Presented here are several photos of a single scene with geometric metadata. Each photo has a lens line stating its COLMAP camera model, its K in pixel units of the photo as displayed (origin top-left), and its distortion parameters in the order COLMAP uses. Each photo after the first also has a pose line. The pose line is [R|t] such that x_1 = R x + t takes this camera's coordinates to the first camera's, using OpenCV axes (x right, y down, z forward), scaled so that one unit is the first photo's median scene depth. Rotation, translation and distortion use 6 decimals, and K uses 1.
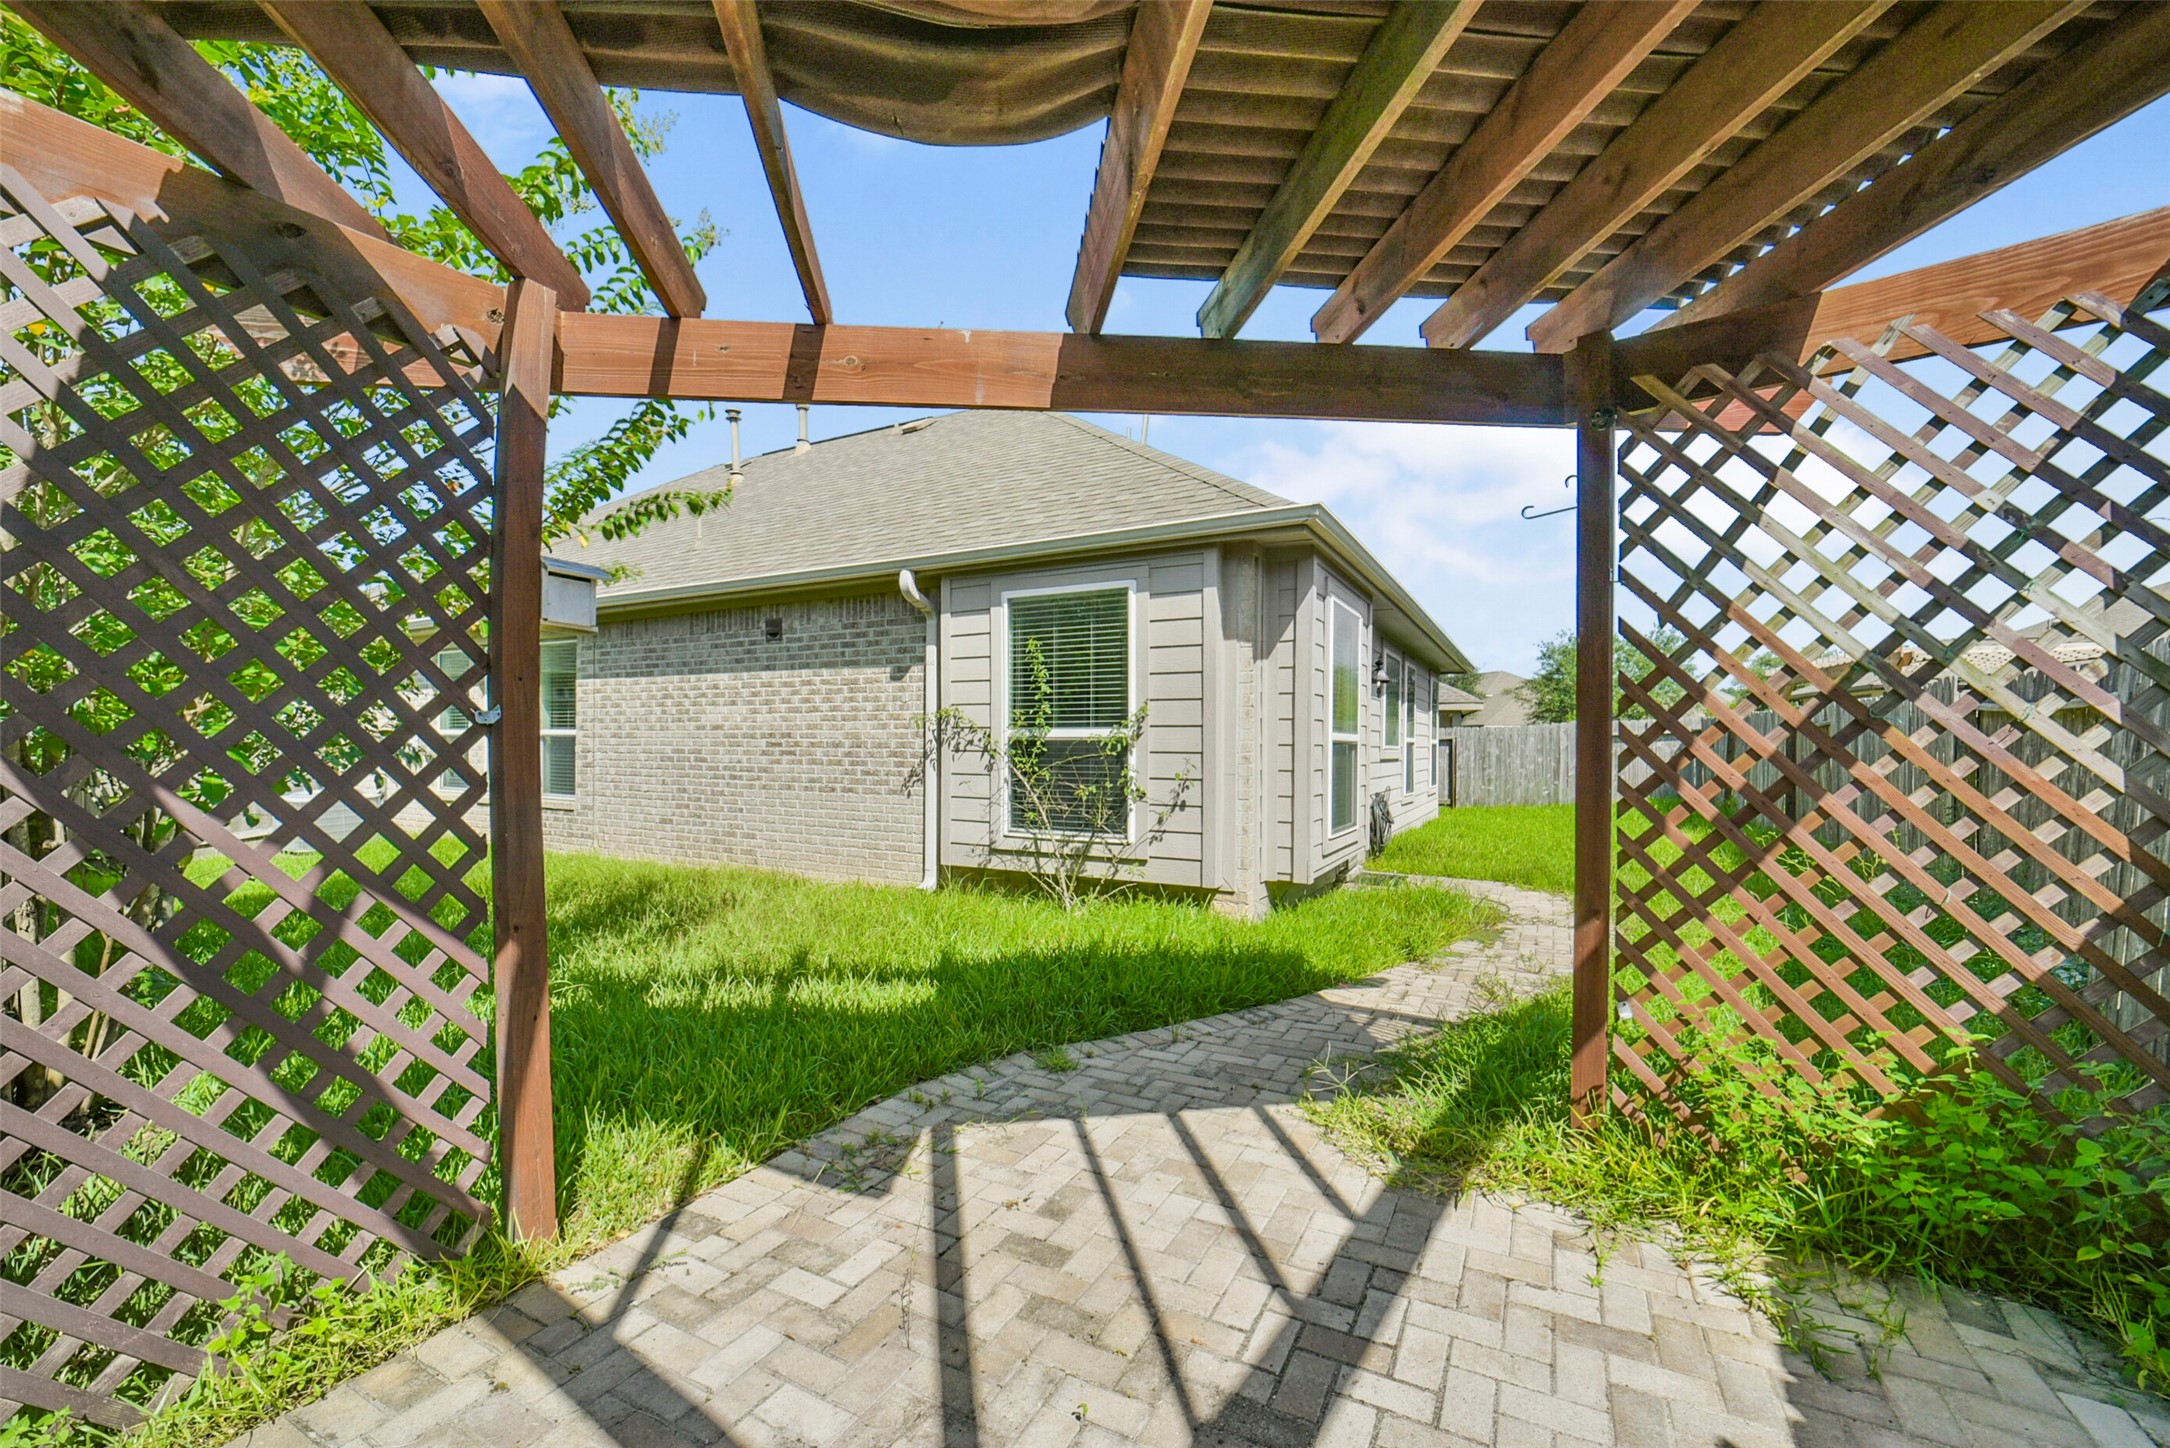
lens RADIAL K [[861.3, 0, 1075.7], [0, 861.3, 767.4], [0, 0, 1]] dist [-0.000560, 0.000025]
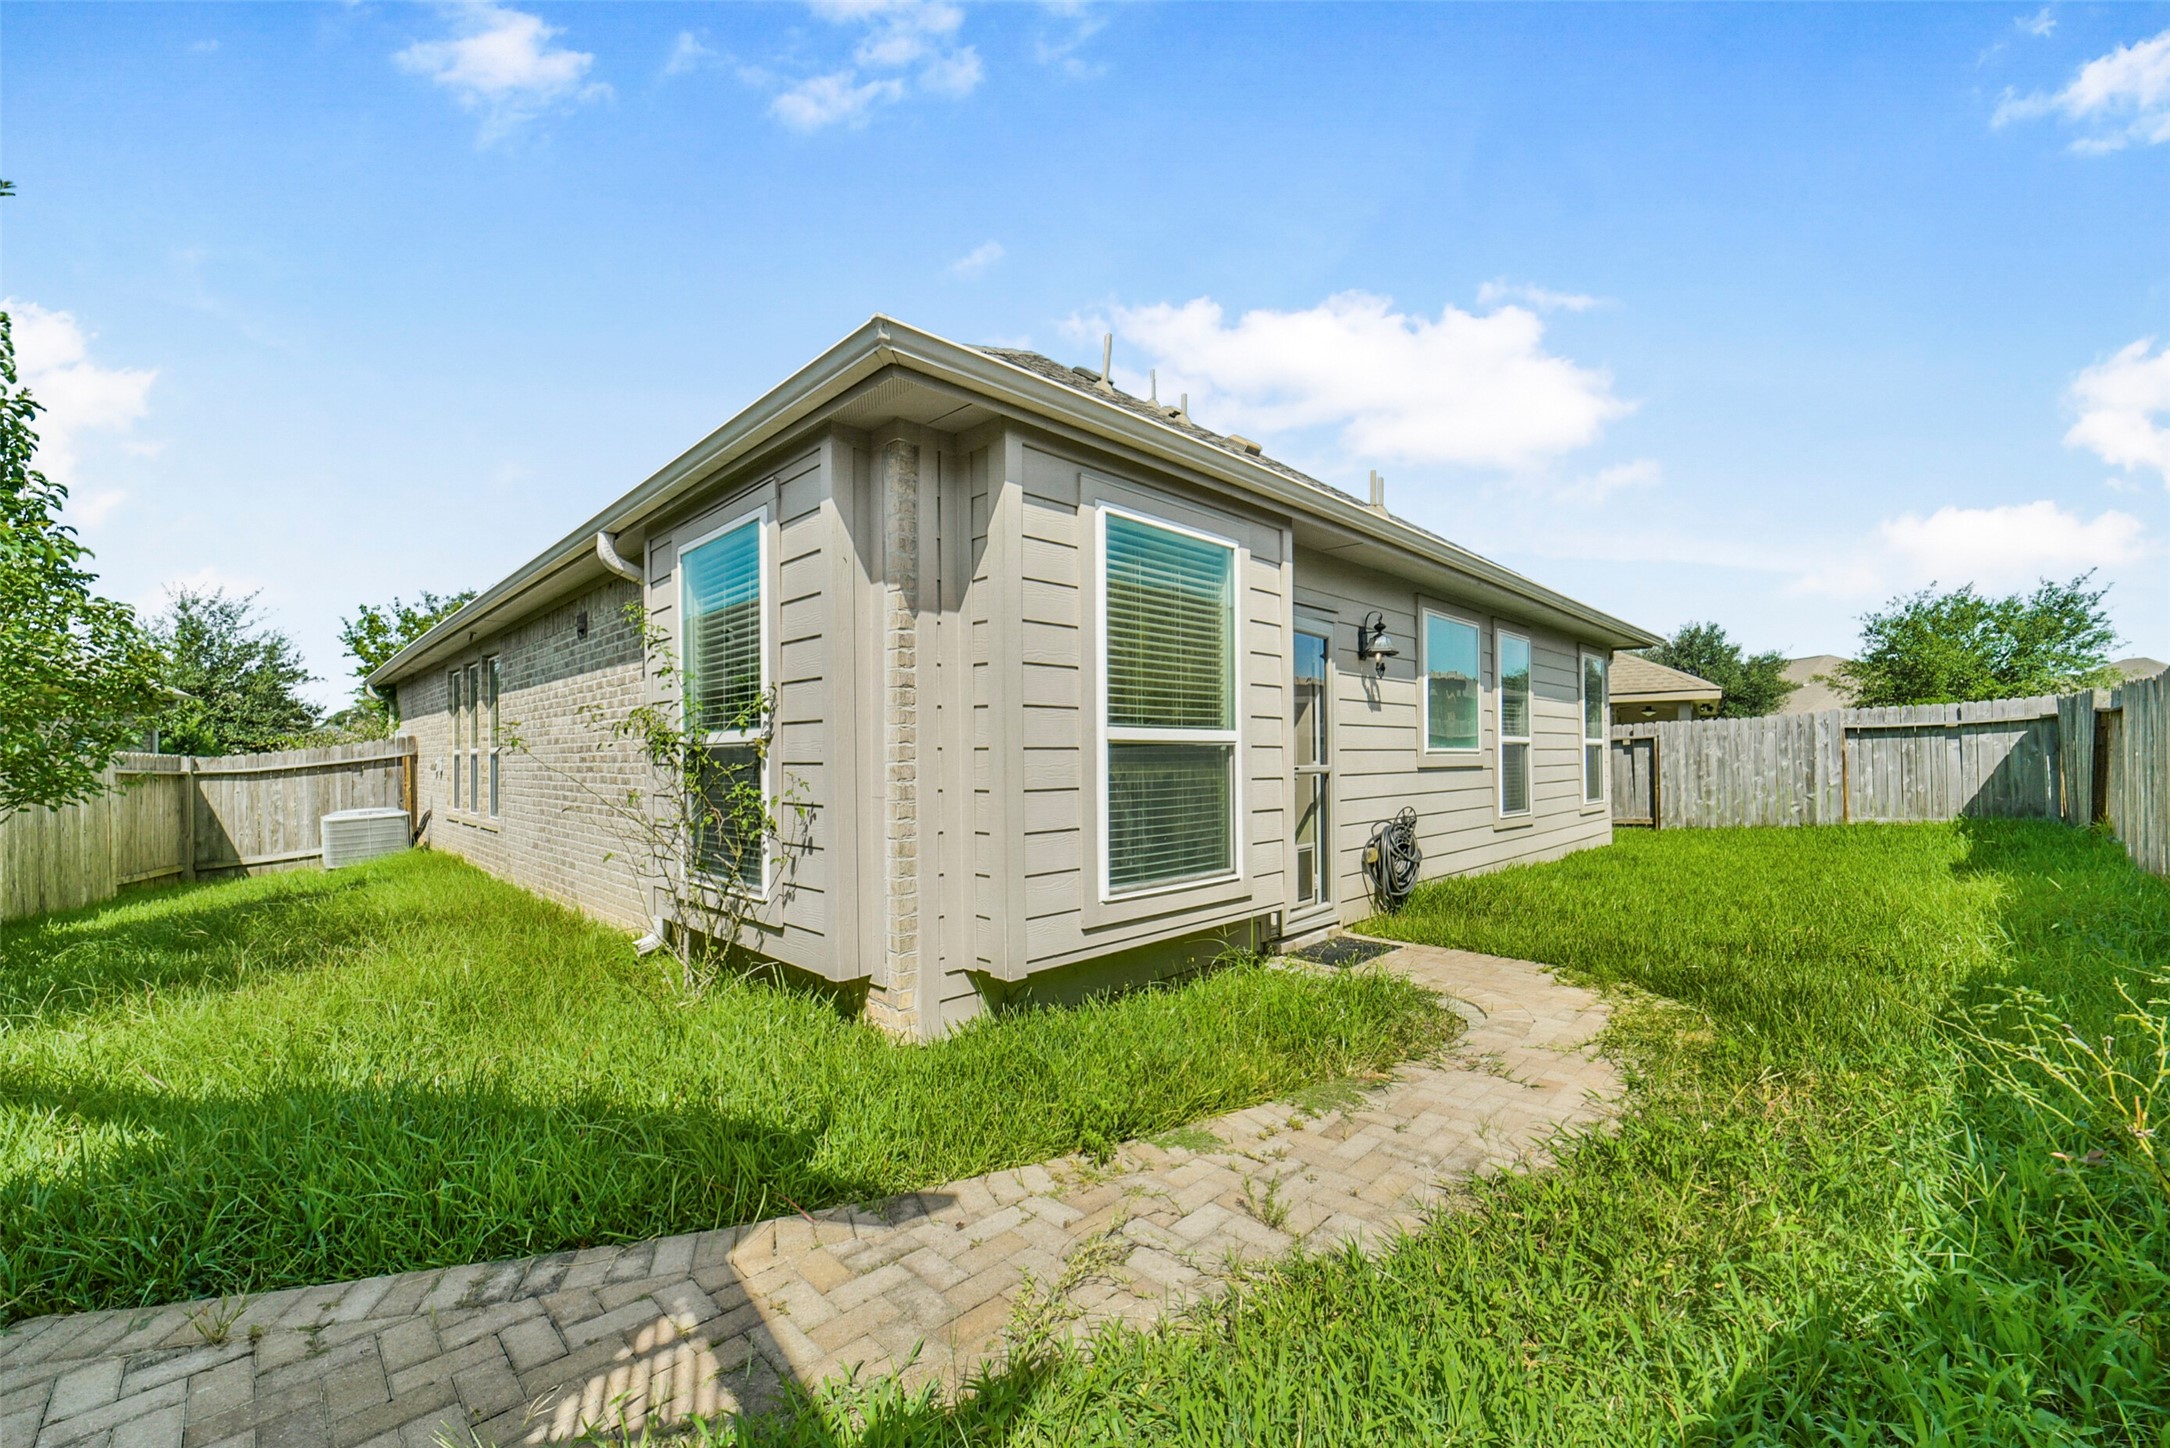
lens RADIAL K [[861.3, 0, 1075.7], [0, 861.3, 767.4], [0, 0, 1]] dist [-0.000560, 0.000025]
pose [[0.962973, -0.013355, -0.269266, 0.414609], [0.009762, 0.999845, -0.014677, -0.003066], [0.269420, 0.011505, 0.962954, 0.374019]]
